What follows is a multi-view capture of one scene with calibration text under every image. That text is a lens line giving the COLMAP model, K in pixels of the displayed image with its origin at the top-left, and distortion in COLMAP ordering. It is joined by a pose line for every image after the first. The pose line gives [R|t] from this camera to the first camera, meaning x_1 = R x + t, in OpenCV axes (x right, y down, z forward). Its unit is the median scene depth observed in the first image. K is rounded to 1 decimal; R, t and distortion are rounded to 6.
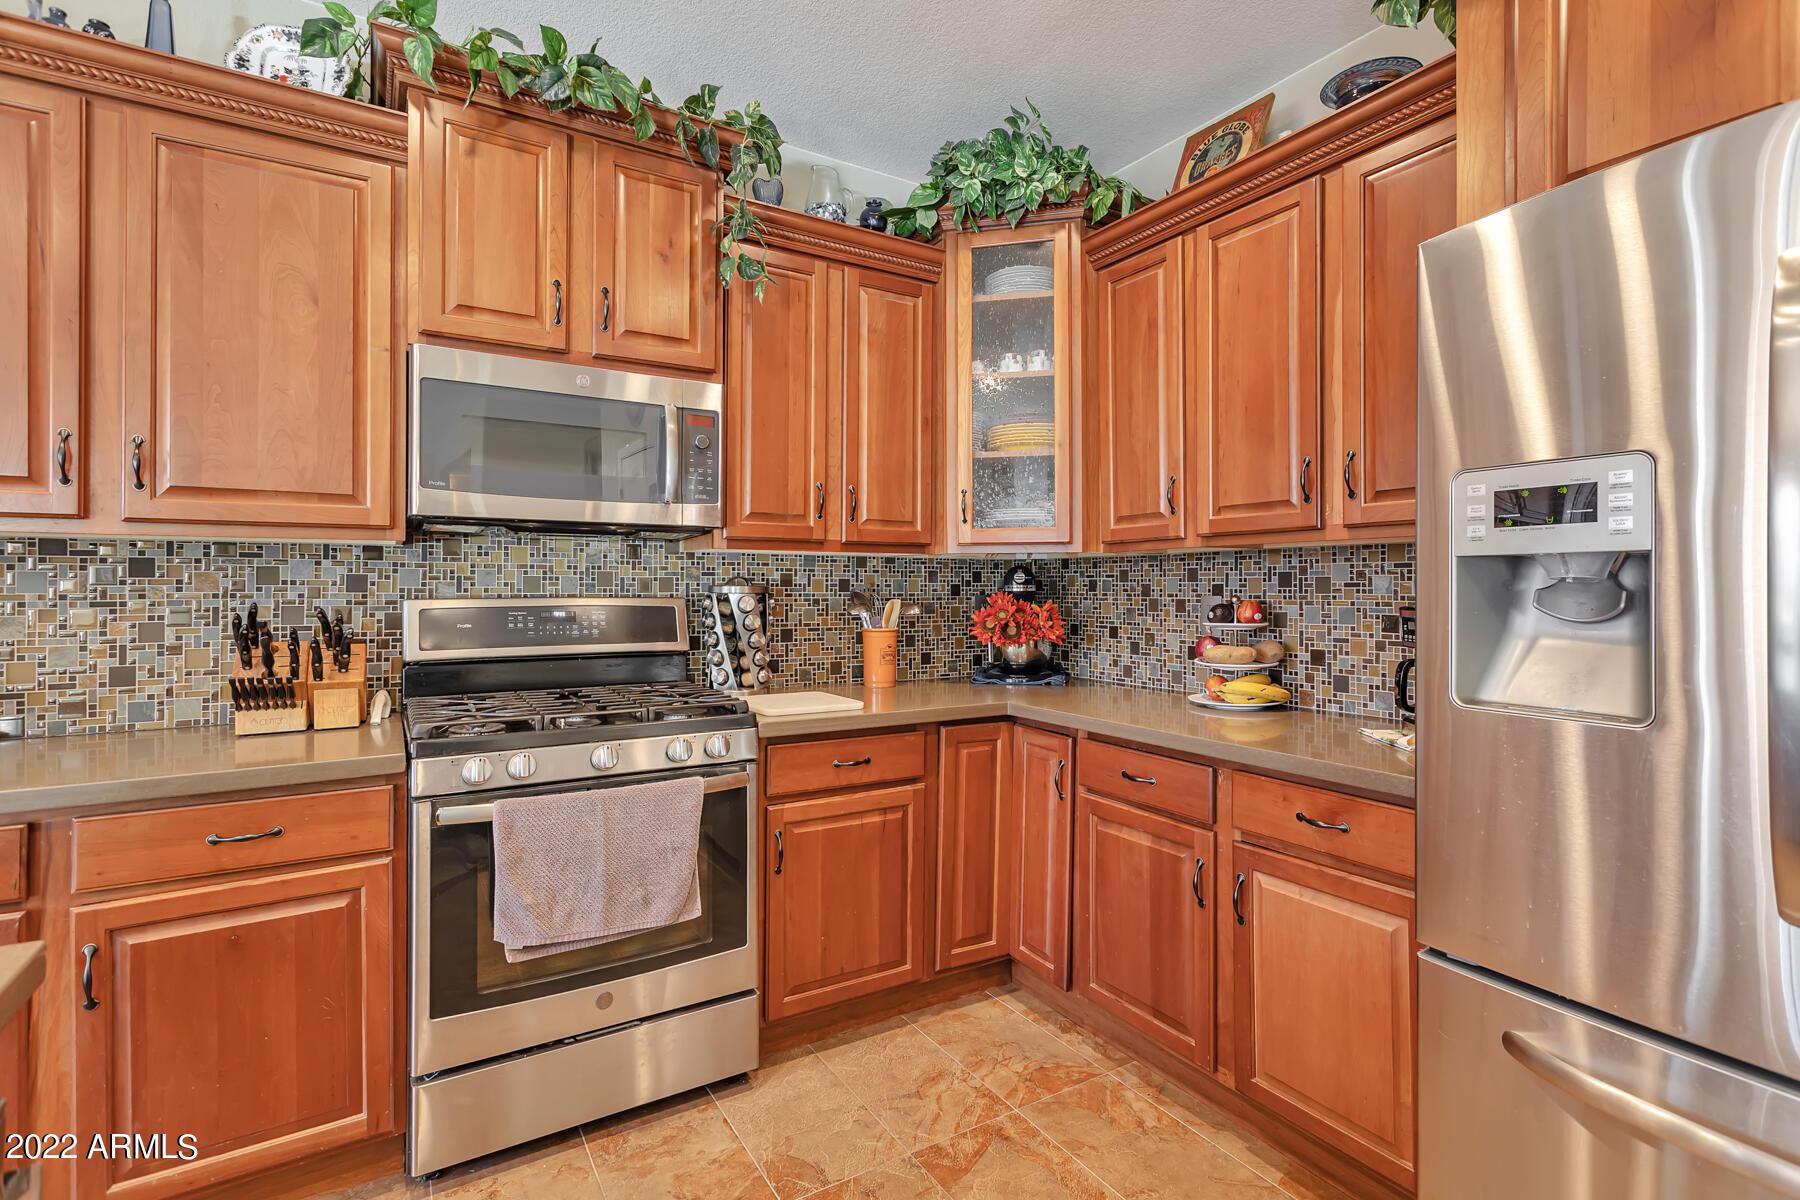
lens RADIAL K [[850.9, 0, 894.7], [0, 850.9, 581.1], [0, 0, 1]] dist [-0.000131, 0.002350]
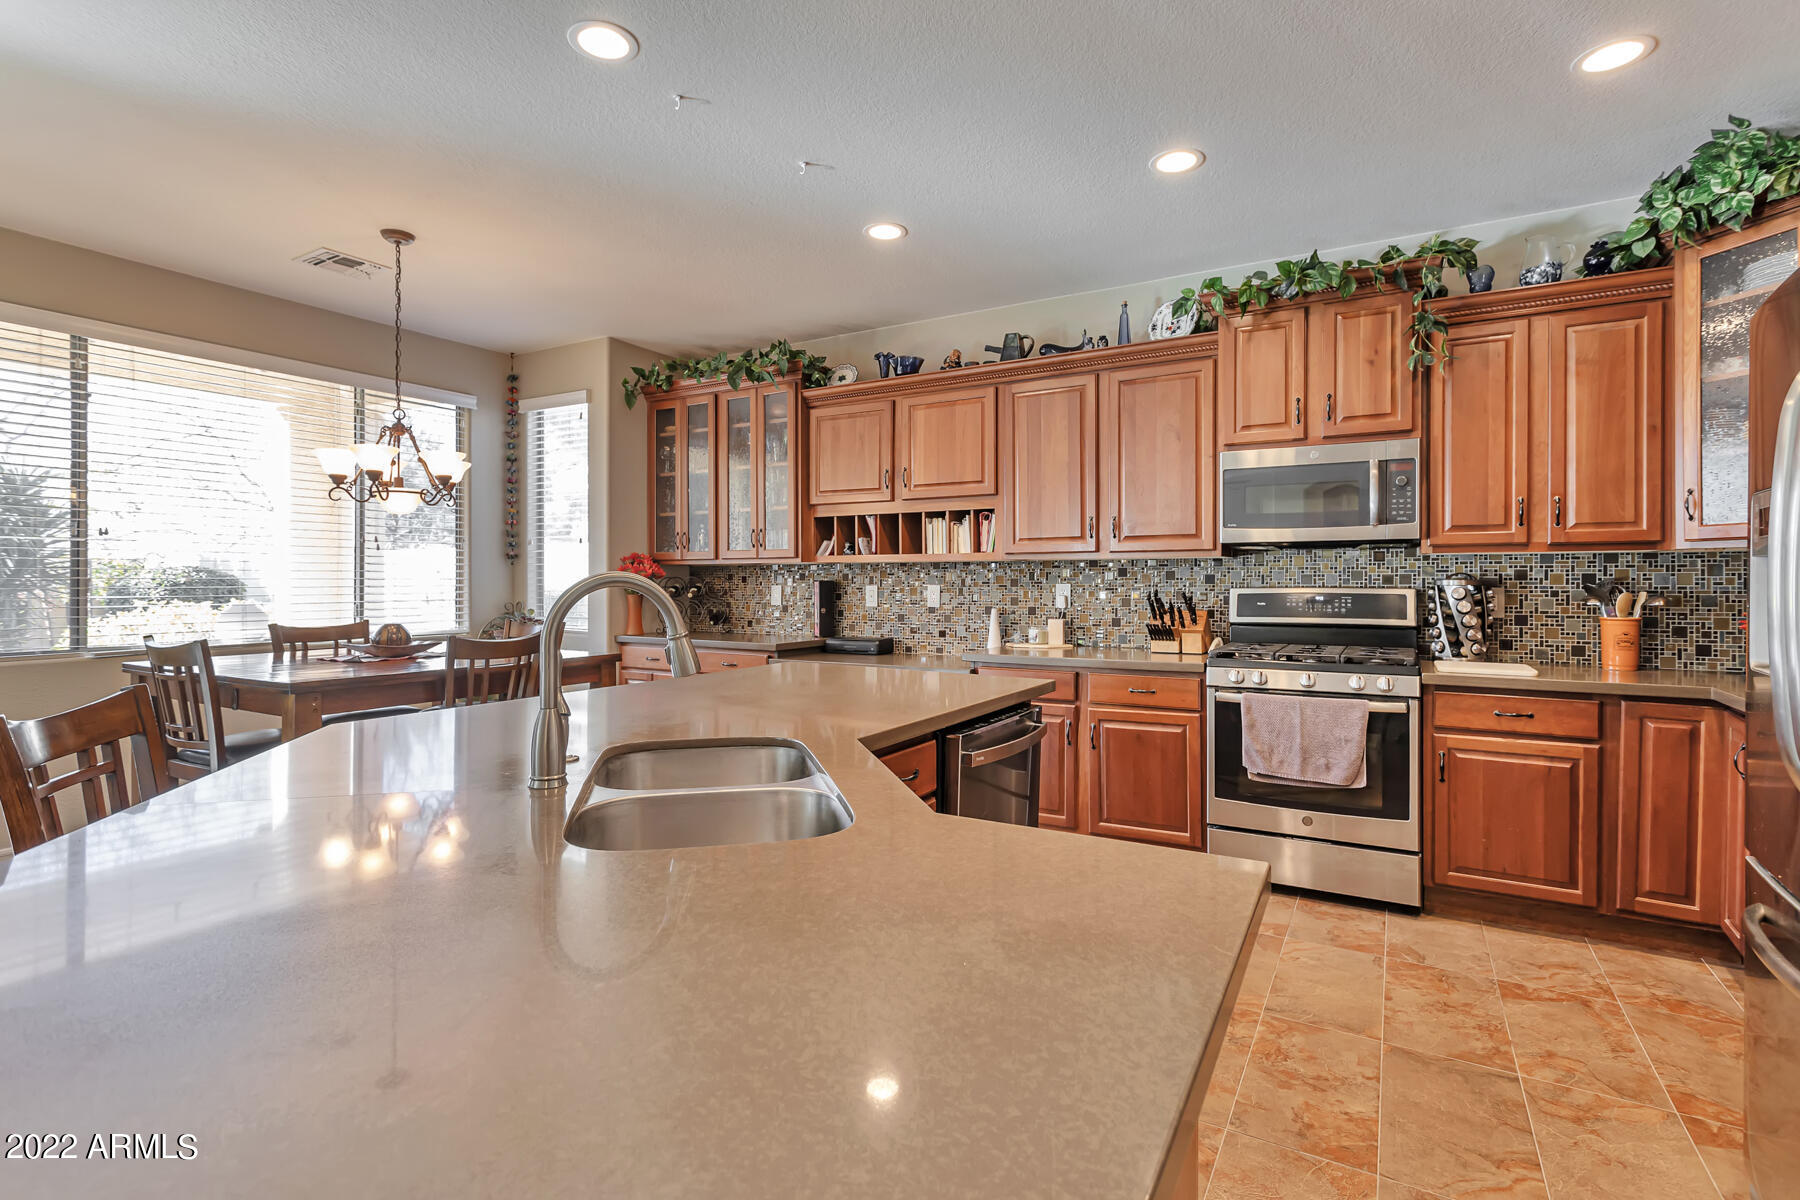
lens RADIAL K [[850.9, 0, 900.9], [0, 850.9, 587.6], [0, 0, 1]] dist [-0.000131, 0.002350]
pose [[0.468447, 0.004553, -0.883480, 0.717196], [0.007365, 0.999932, 0.009058, -0.000994], [0.883461, -0.010750, 0.468381, -0.478182]]
